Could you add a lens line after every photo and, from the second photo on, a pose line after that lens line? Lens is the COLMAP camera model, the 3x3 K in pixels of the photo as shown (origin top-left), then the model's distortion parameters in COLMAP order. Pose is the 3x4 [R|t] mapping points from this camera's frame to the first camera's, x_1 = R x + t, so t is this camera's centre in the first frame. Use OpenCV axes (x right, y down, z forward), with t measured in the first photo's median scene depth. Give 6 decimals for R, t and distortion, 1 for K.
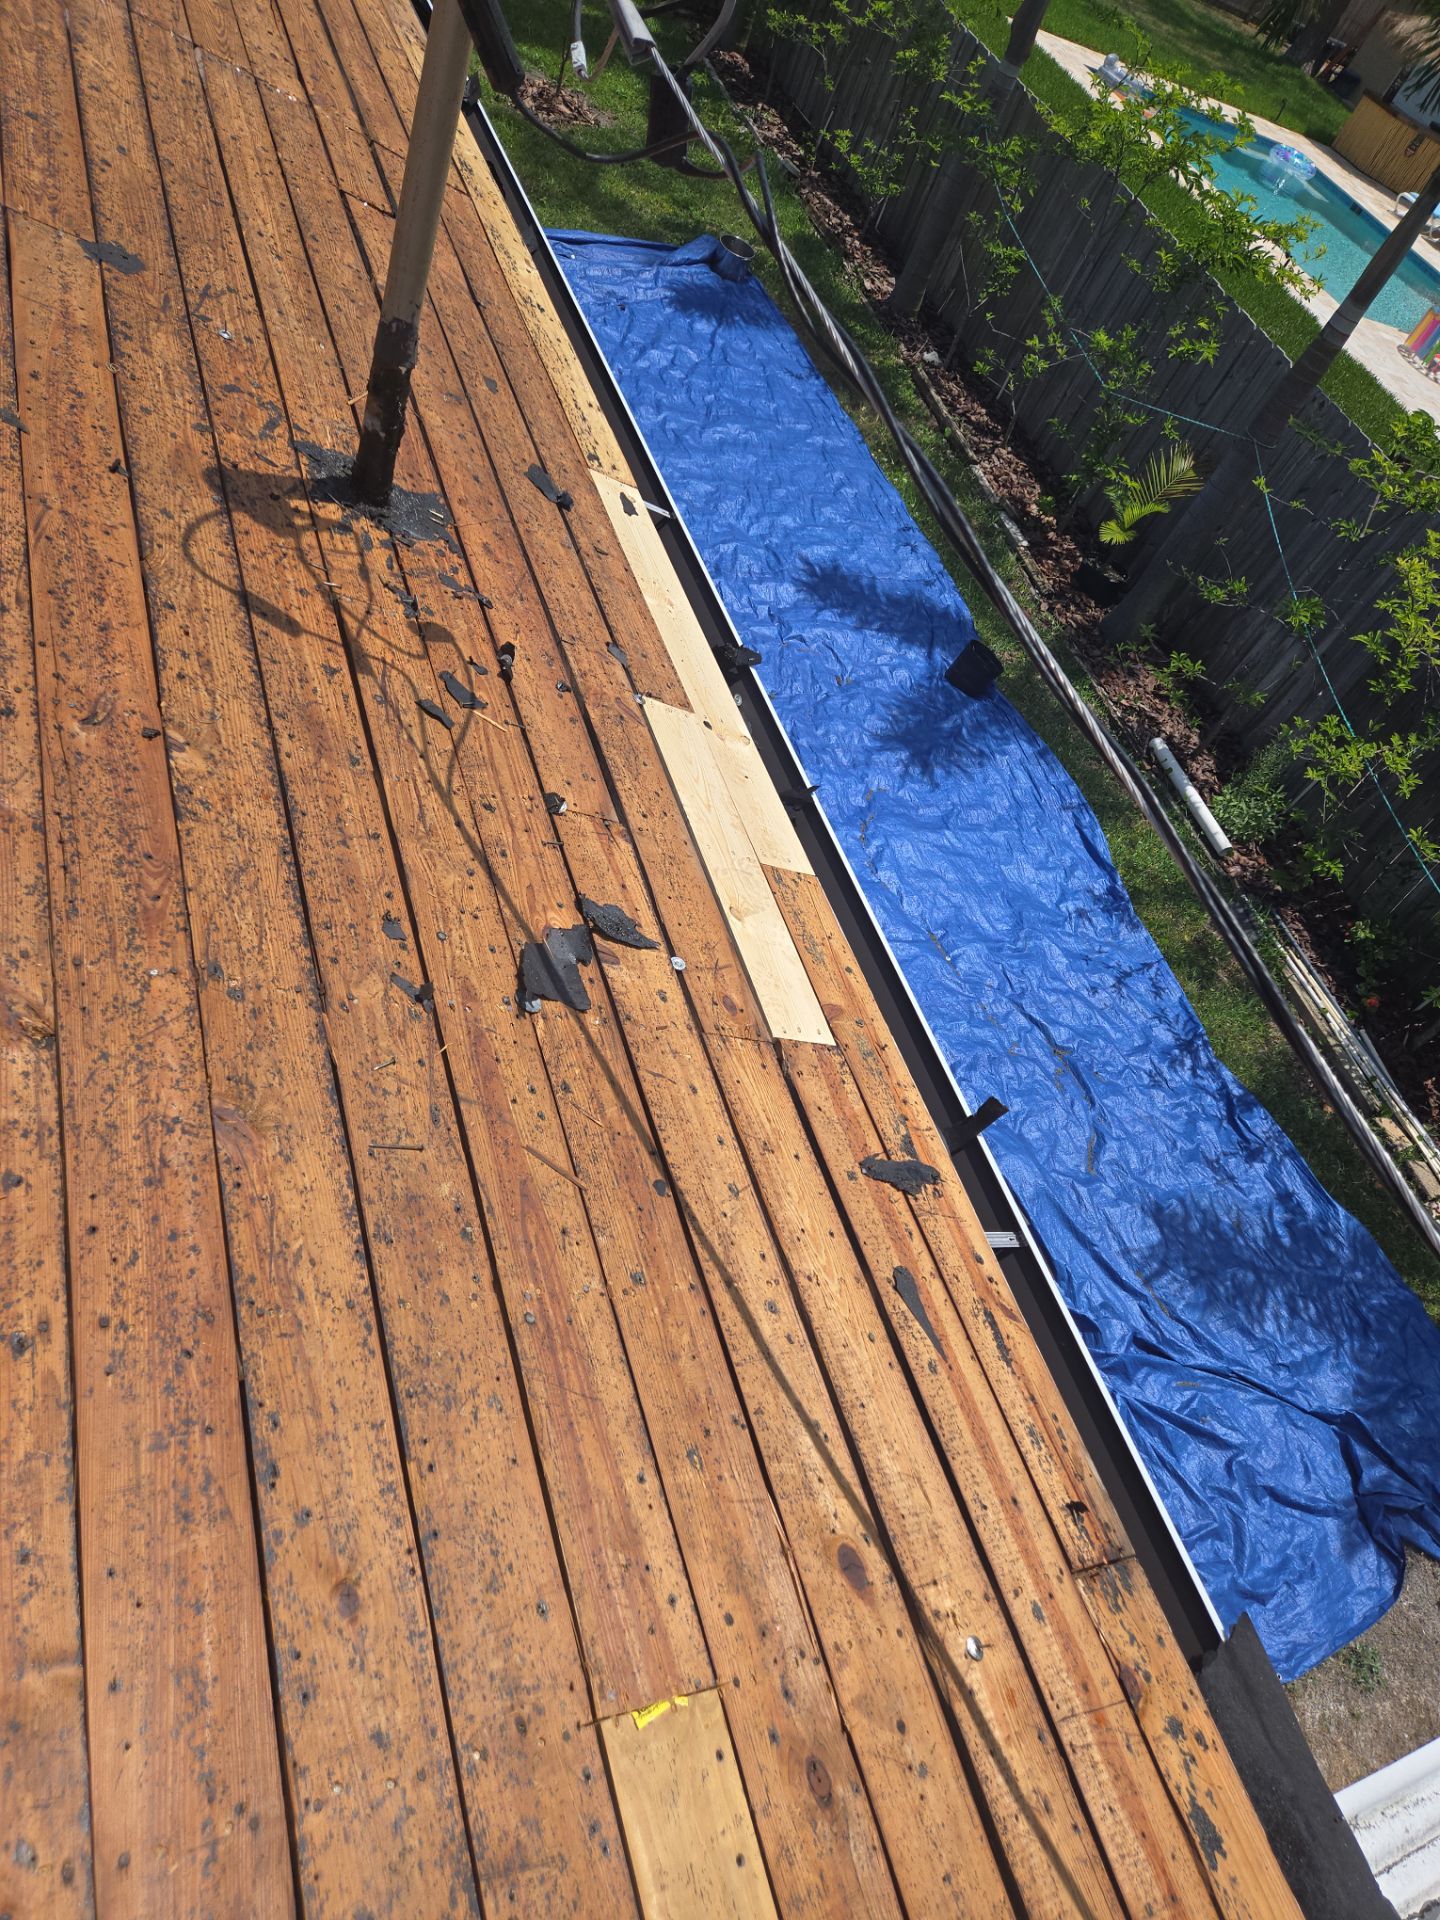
lens RADIAL K [[1229.7, 0, 701.6], [0, 1229.7, 1002.3], [0, 0, 1]] dist [0.054427, -0.053126]
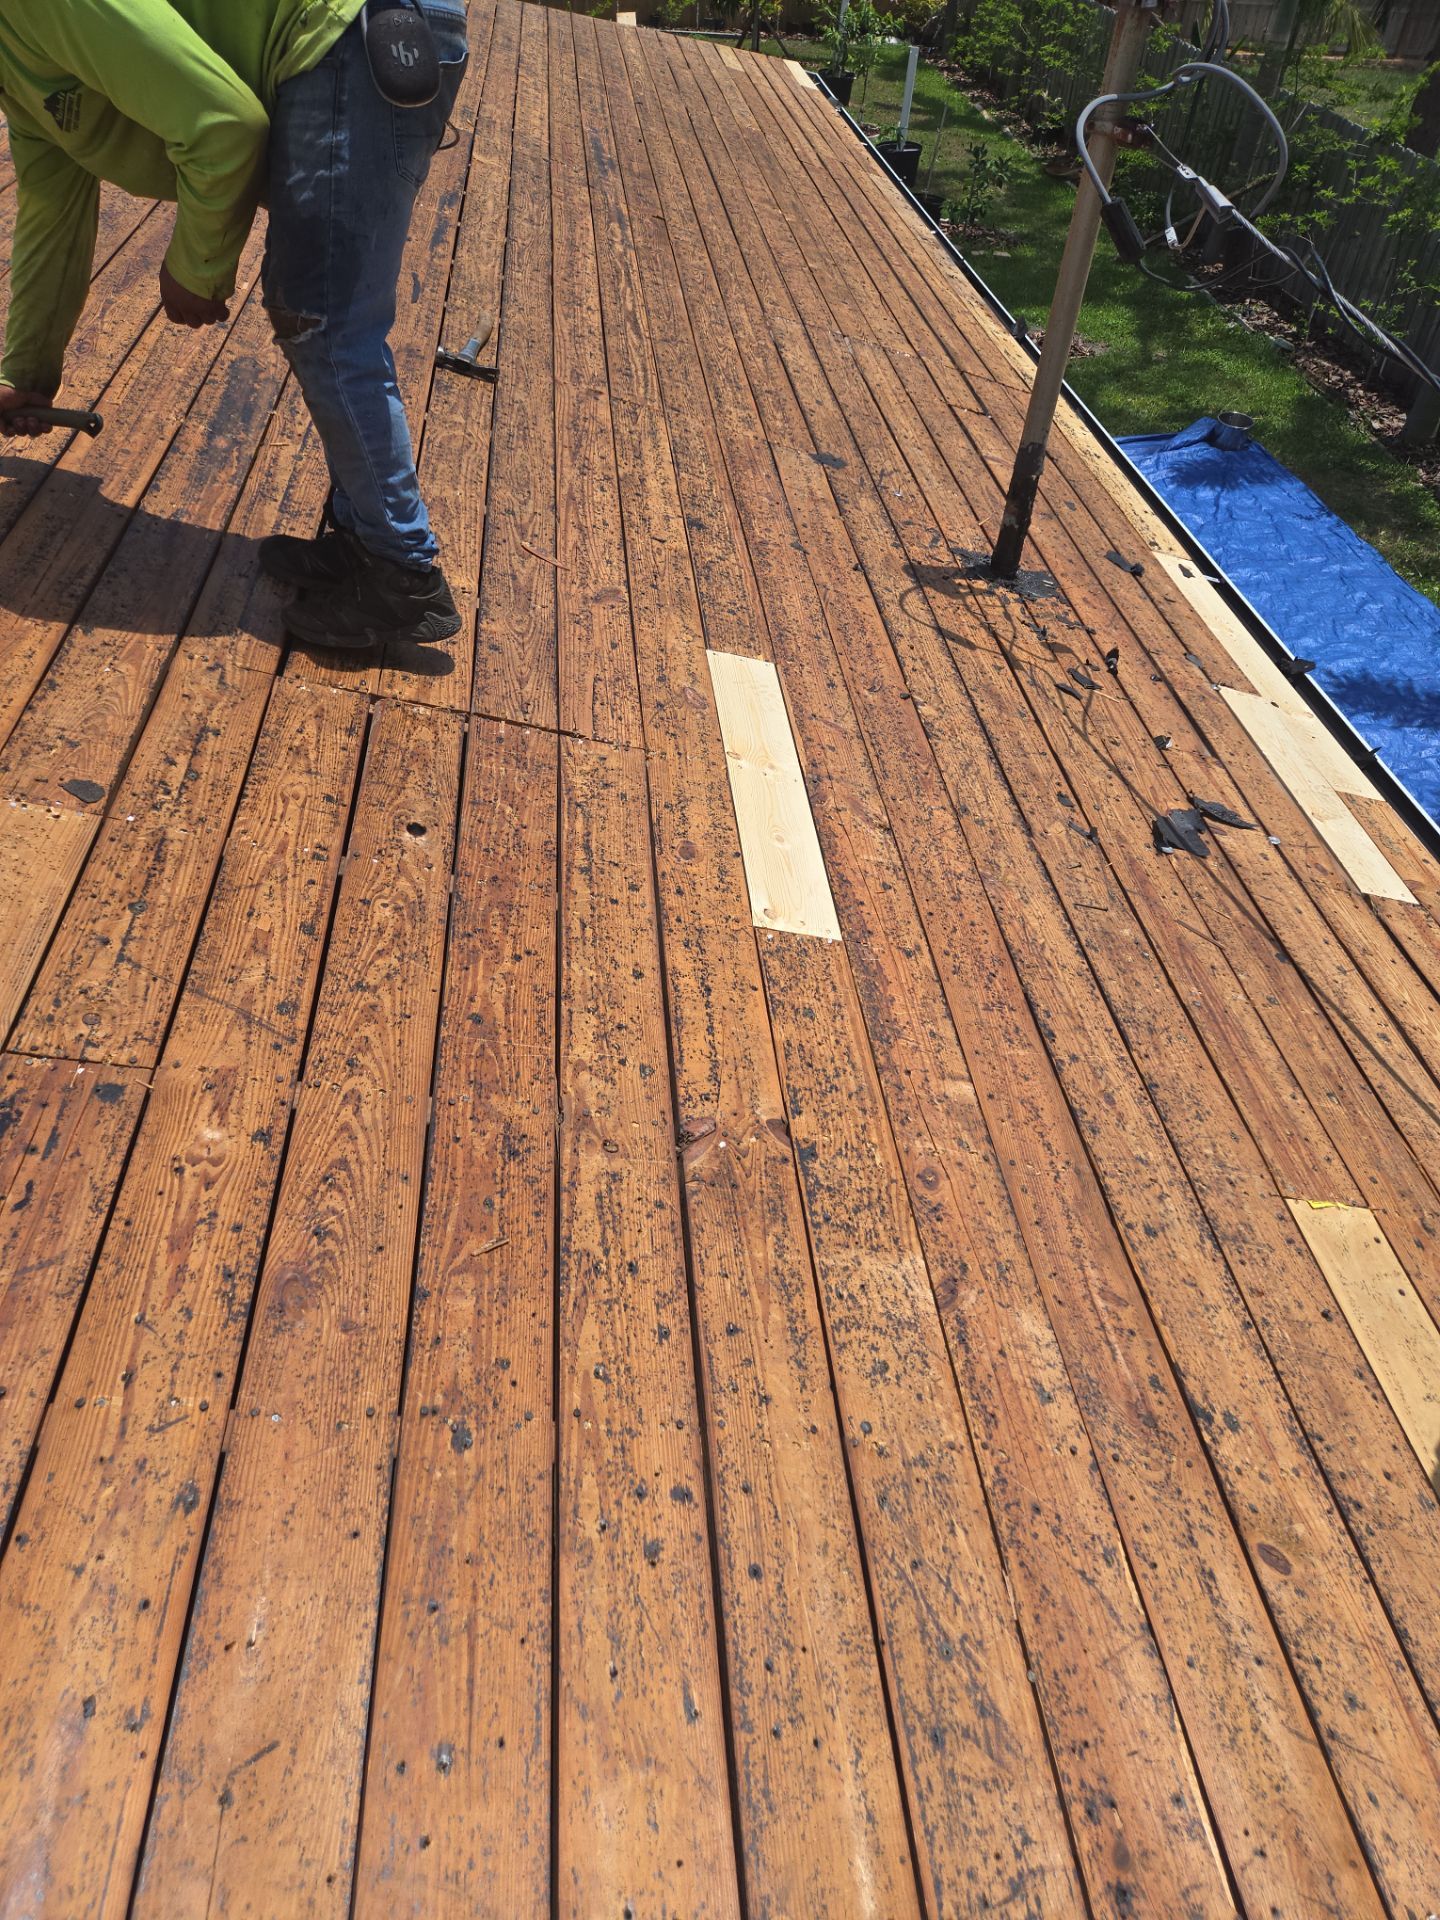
lens RADIAL K [[1229.7, 0, 701.6], [0, 1229.7, 1002.3], [0, 0, 1]] dist [0.054427, -0.053126]
pose [[0.922945, -0.058217, -0.380505, -0.084534], [-0.006308, 0.986077, -0.166171, 0.345172], [0.384881, 0.155767, 0.909727, -0.378224]]
